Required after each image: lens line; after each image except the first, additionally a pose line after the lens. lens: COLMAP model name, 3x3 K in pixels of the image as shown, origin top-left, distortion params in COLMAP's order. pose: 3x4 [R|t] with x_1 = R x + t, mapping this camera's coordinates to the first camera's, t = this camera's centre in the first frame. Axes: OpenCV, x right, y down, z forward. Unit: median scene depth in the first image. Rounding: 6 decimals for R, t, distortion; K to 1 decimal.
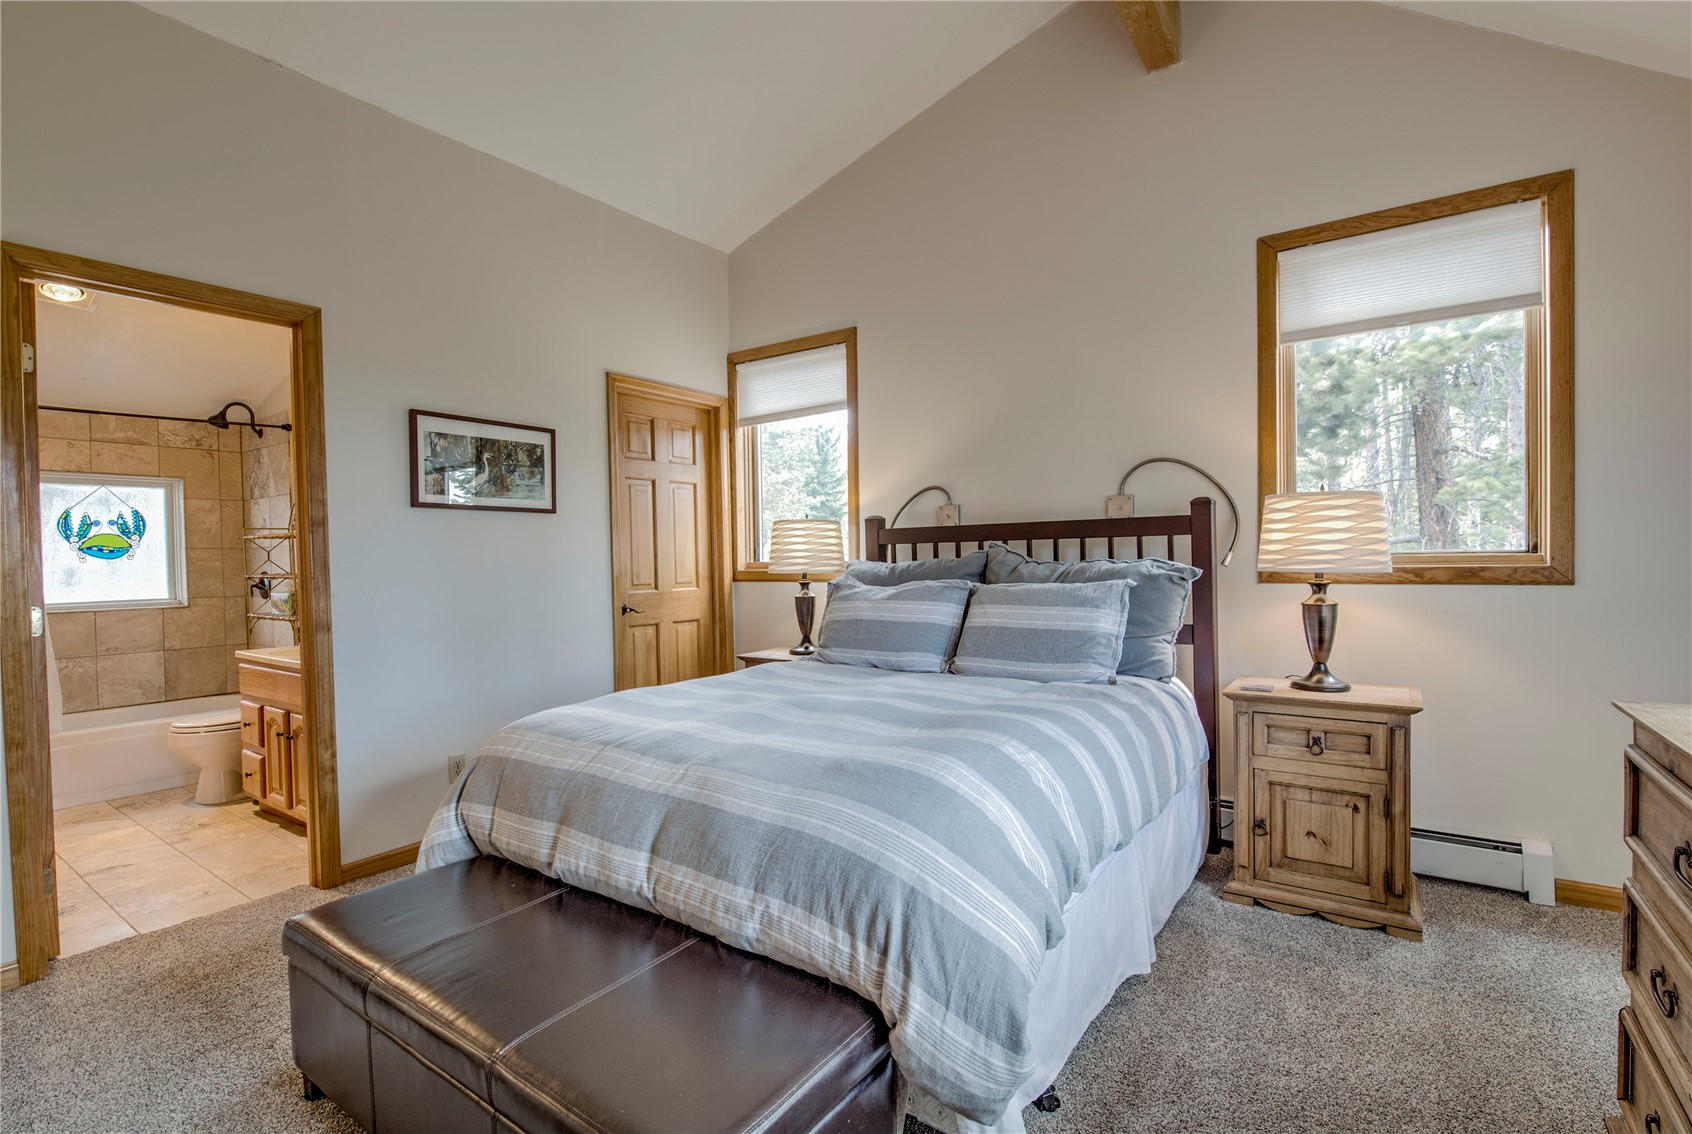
lens RADIAL K [[770.7, 0, 840.3], [0, 770.7, 568.8], [0, 0, 1]] dist [-0.016893, -0.002503]
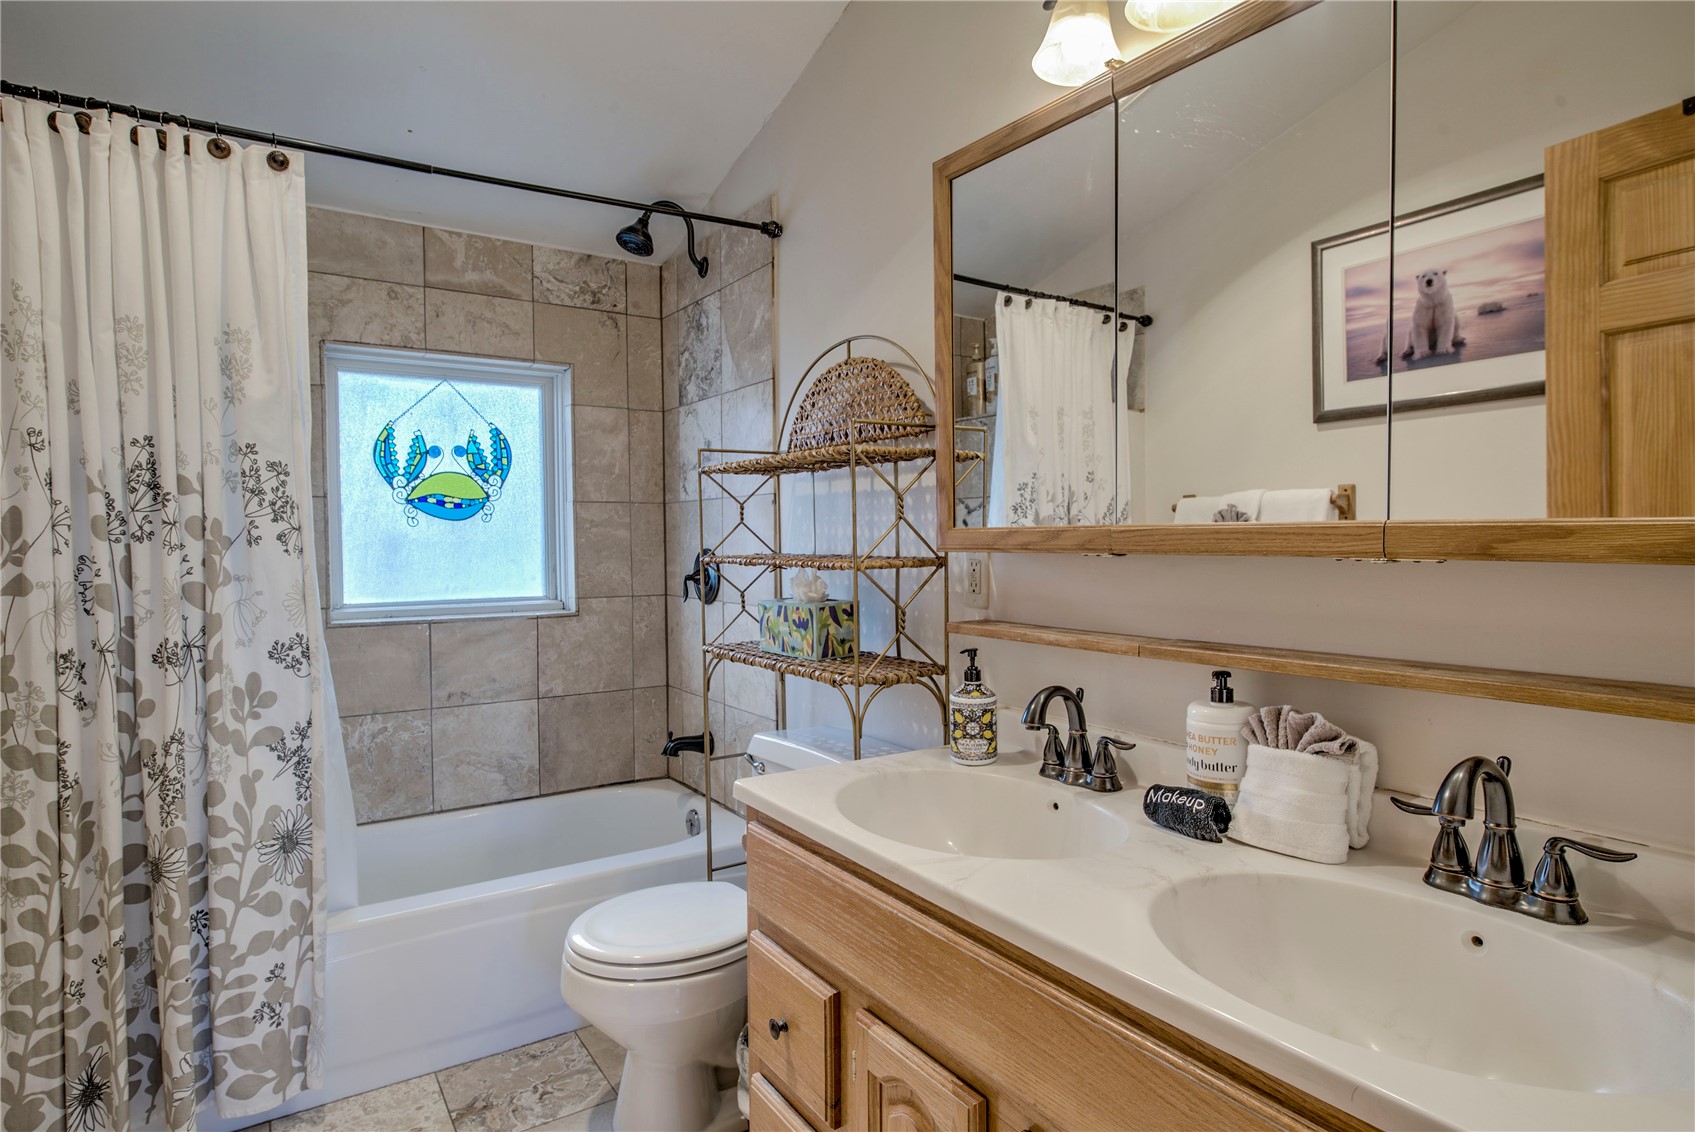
lens RADIAL K [[913.9, 0, 841.6], [0, 913.9, 566.5], [0, 0, 1]] dist [-0.006009, -0.003035]
pose [[0.928802, 0.020738, -0.369995, -0.476810], [-0.015413, 0.999731, 0.017344, 0.003864], [0.370255, -0.010406, 0.928872, 0.506152]]
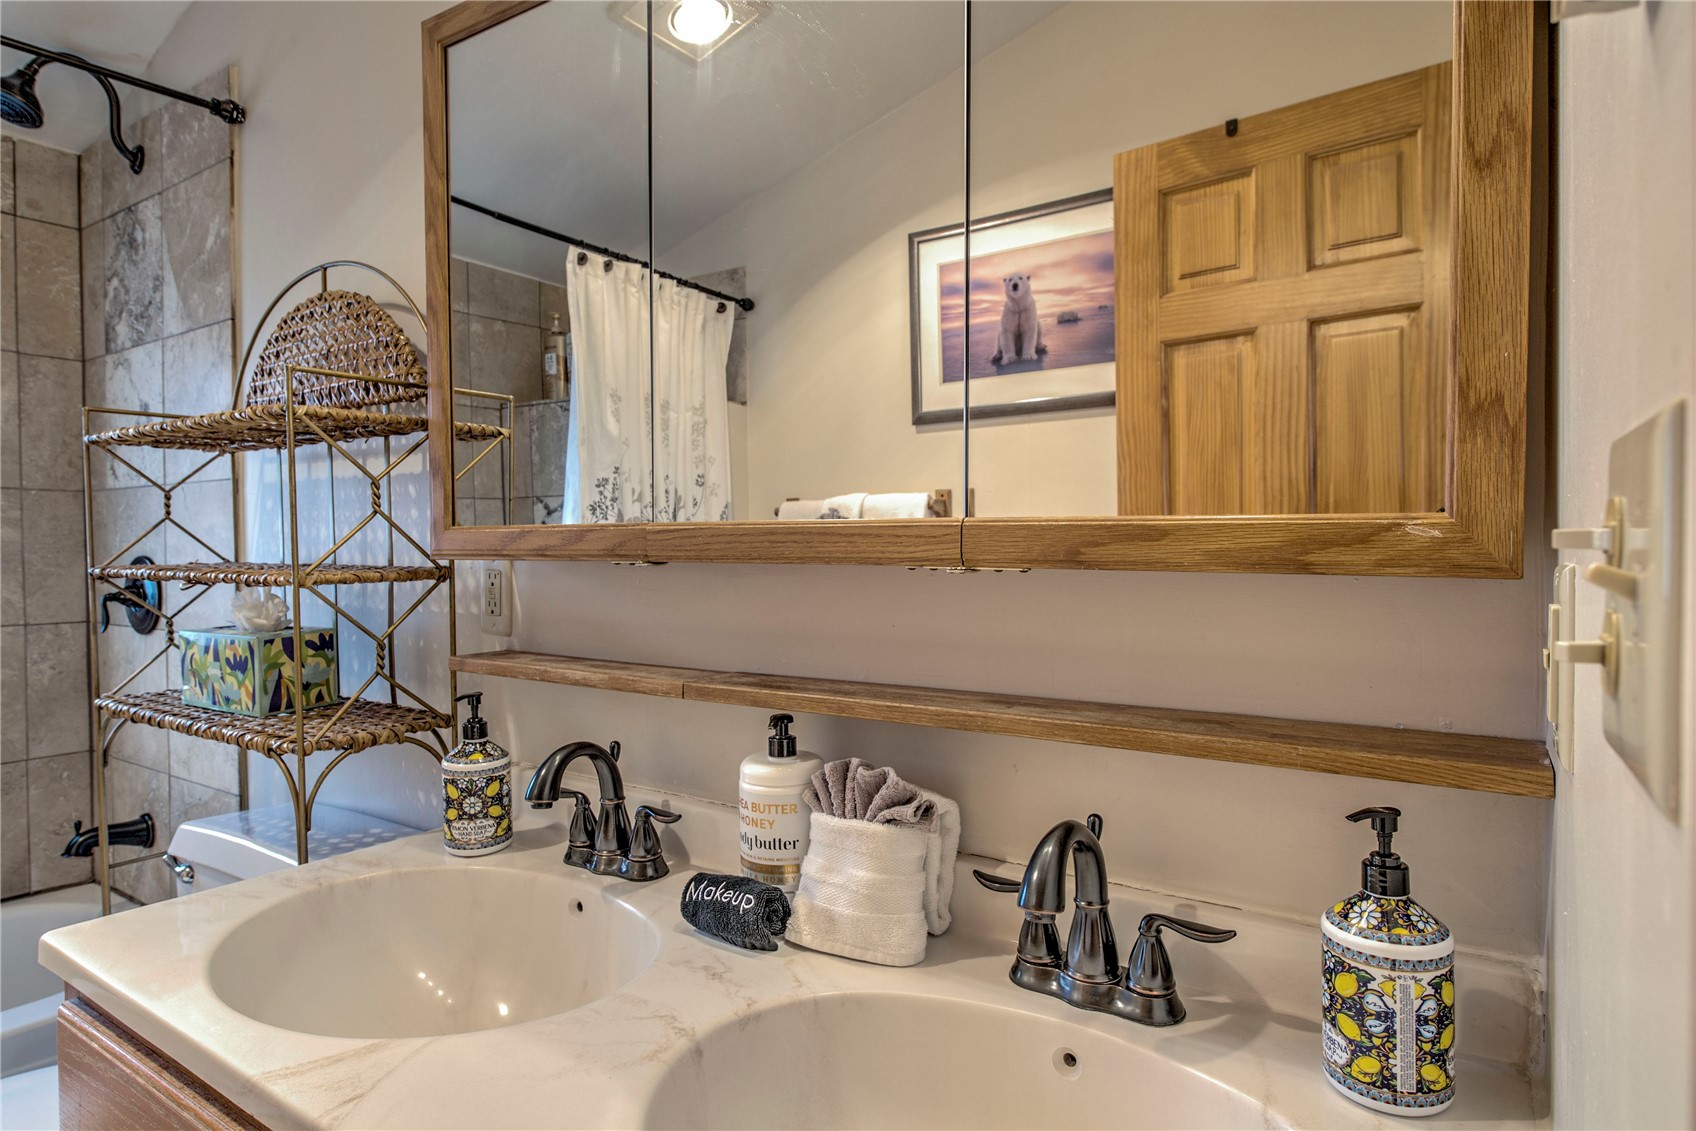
lens RADIAL K [[955.1, 0, 849.1], [0, 955.1, 563.9], [0, 0, 1]] dist [-0.006473, -0.002025]
pose [[0.999775, 0.013805, 0.016083, -0.459582], [-0.013788, 0.999904, -0.001193, 0.003653], [-0.016098, 0.000971, 0.999870, 0.585705]]
